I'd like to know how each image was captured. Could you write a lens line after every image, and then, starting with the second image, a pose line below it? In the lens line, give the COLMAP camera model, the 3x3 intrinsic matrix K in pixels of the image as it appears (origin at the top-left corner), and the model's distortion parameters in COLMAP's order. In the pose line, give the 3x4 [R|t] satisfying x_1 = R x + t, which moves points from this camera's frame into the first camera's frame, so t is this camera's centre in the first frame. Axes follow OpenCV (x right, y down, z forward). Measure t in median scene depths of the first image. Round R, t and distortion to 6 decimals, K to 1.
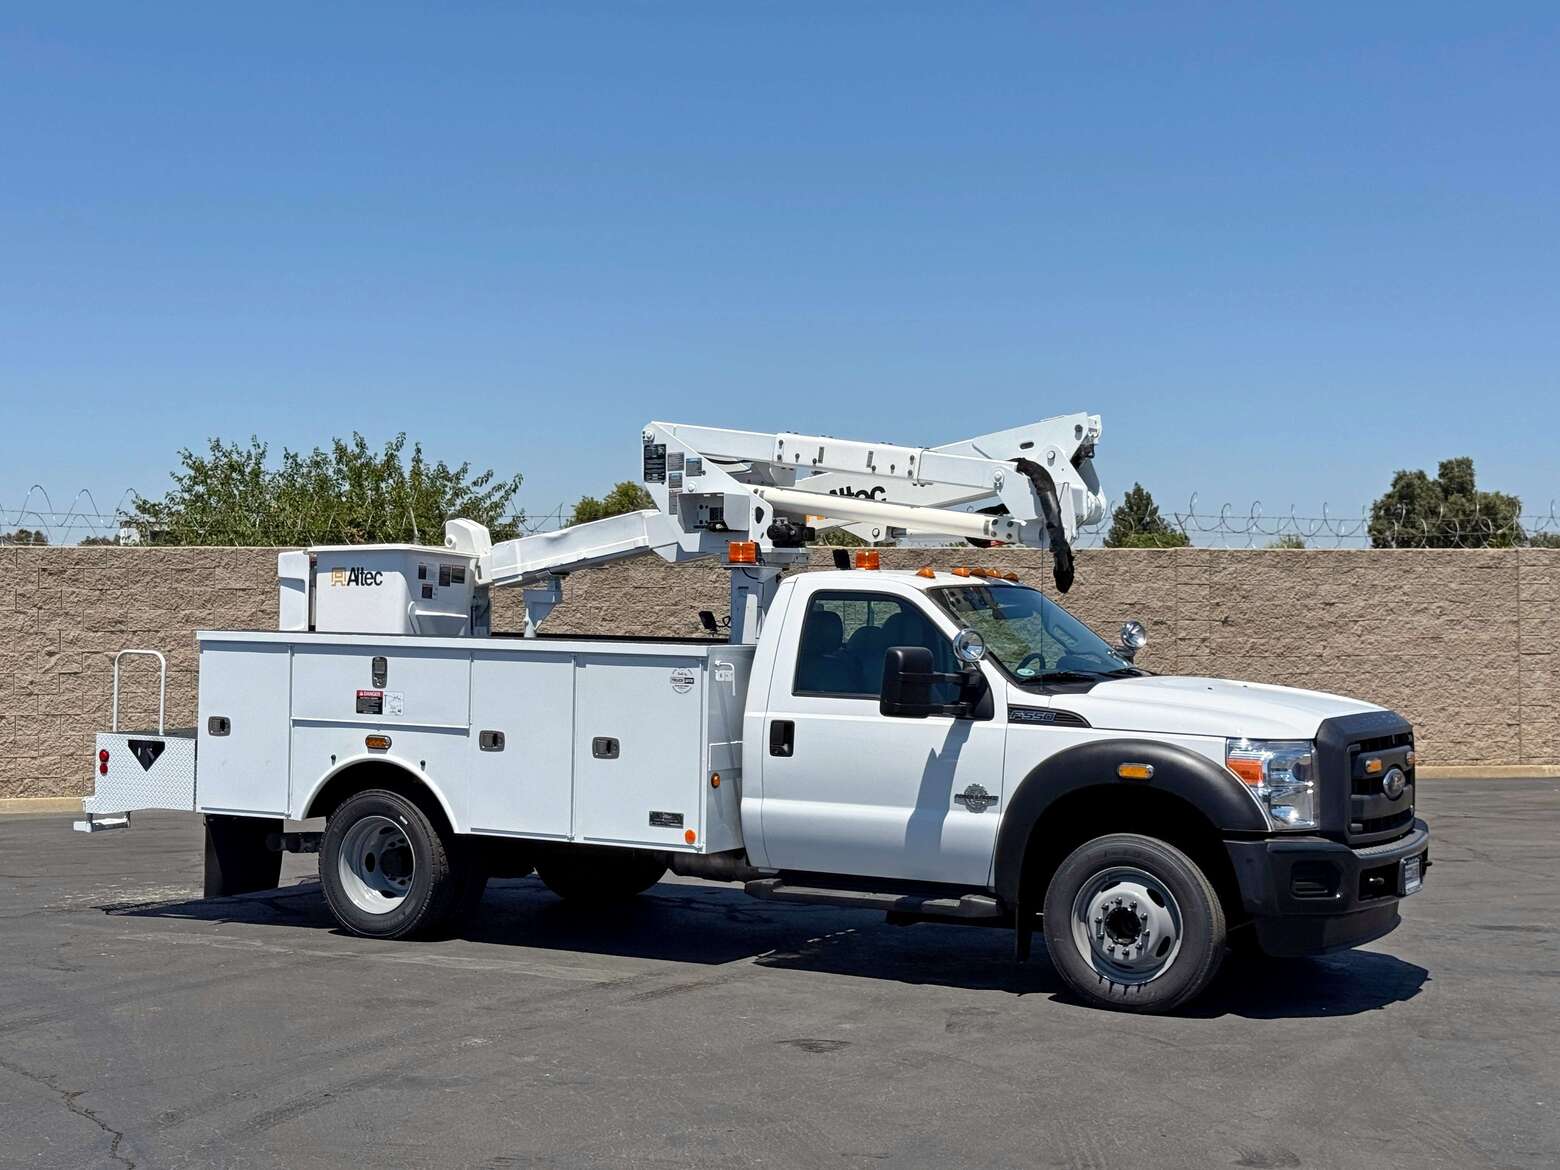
lens RADIAL K [[2185.6, 0, 778.4], [0, 2185.6, 601.8], [0, 0, 1]] dist [0.131020, 0.000000]
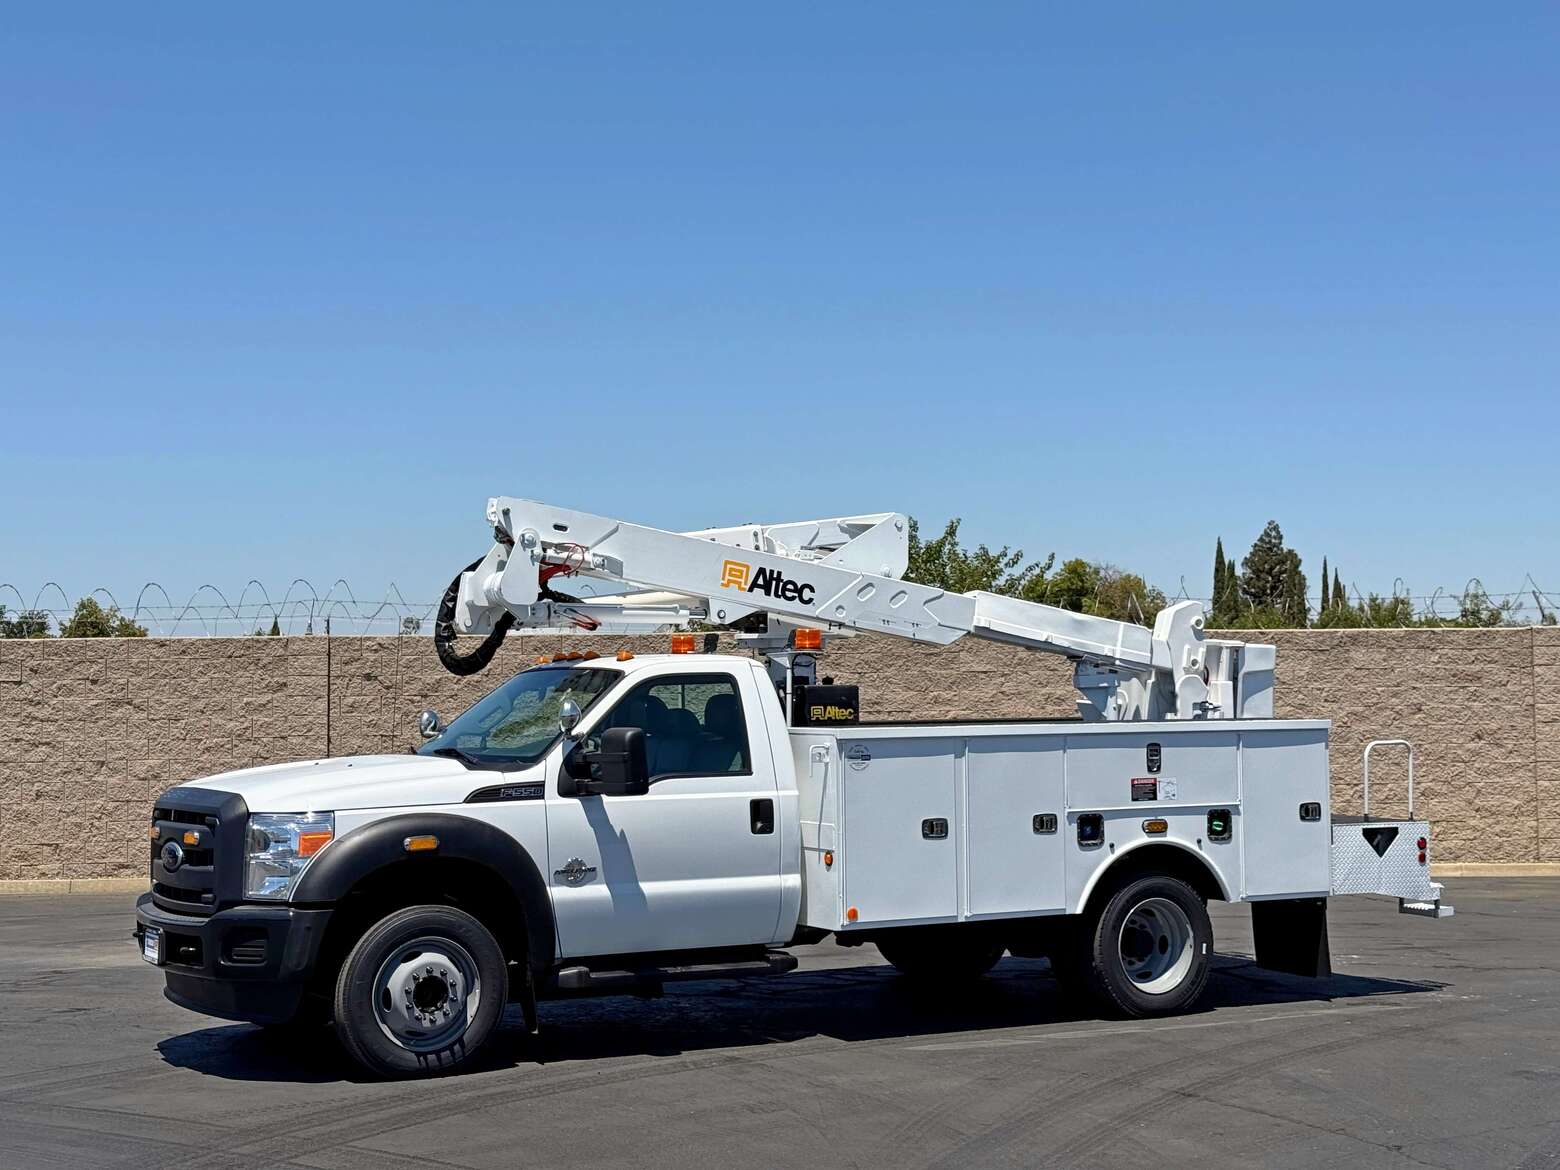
lens RADIAL K [[2185.6, 0, 781.3], [0, 2185.6, 599.5], [0, 0, 1]] dist [0.131020, 0.000000]
pose [[0.983965, -0.011917, -0.177964, -0.285761], [0.005469, 0.999312, -0.036676, -0.005302], [0.178279, 0.035115, 0.983353, -0.093346]]
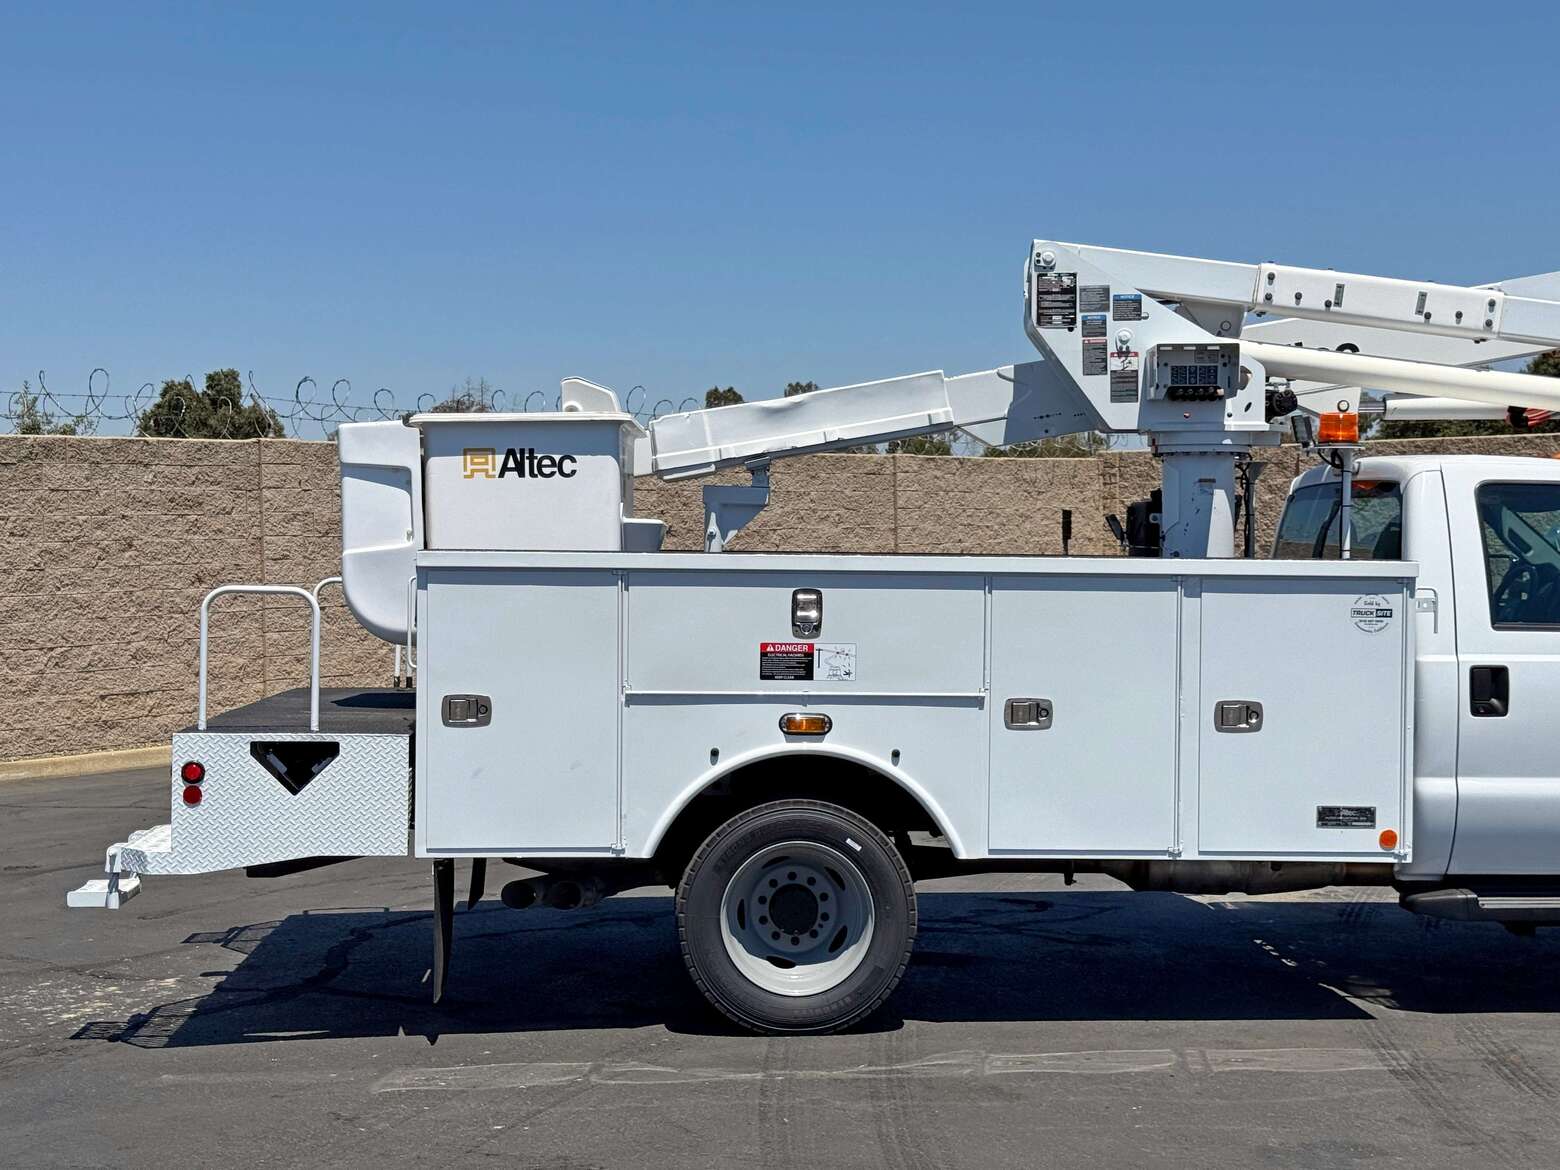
lens RADIAL K [[2185.6, 0, 776.4], [0, 2185.6, 592.1], [0, 0, 1]] dist [0.131020, 0.000000]
pose [[0.837990, -0.023352, 0.545185, -0.527580], [0.004300, 0.999335, 0.036195, 0.003429], [-0.545668, -0.027987, 0.837534, 0.479669]]
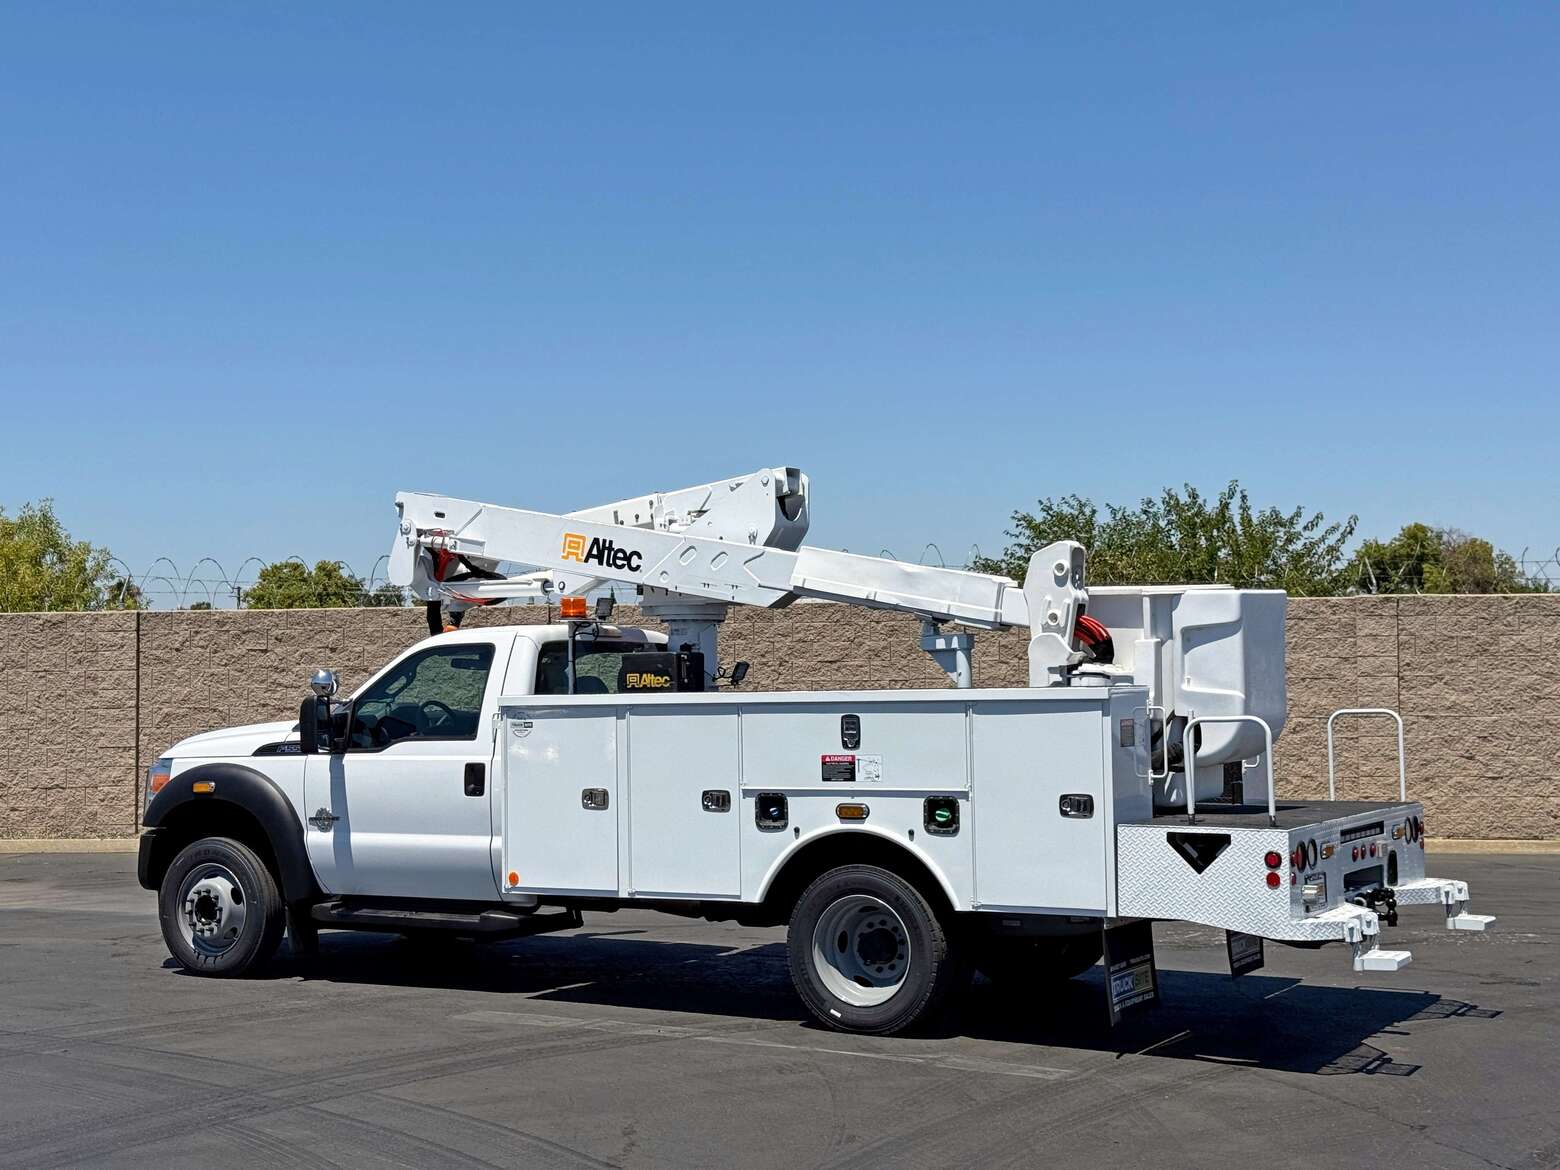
lens RADIAL K [[2185.6, 0, 801.9], [0, 2185.6, 572.8], [0, 0, 1]] dist [0.131020, 0.000000]
pose [[0.363578, -0.046996, -0.930378, 0.590433], [0.017162, 0.998895, -0.043751, 0.007204], [0.931406, -0.000060, 0.363983, 0.672203]]
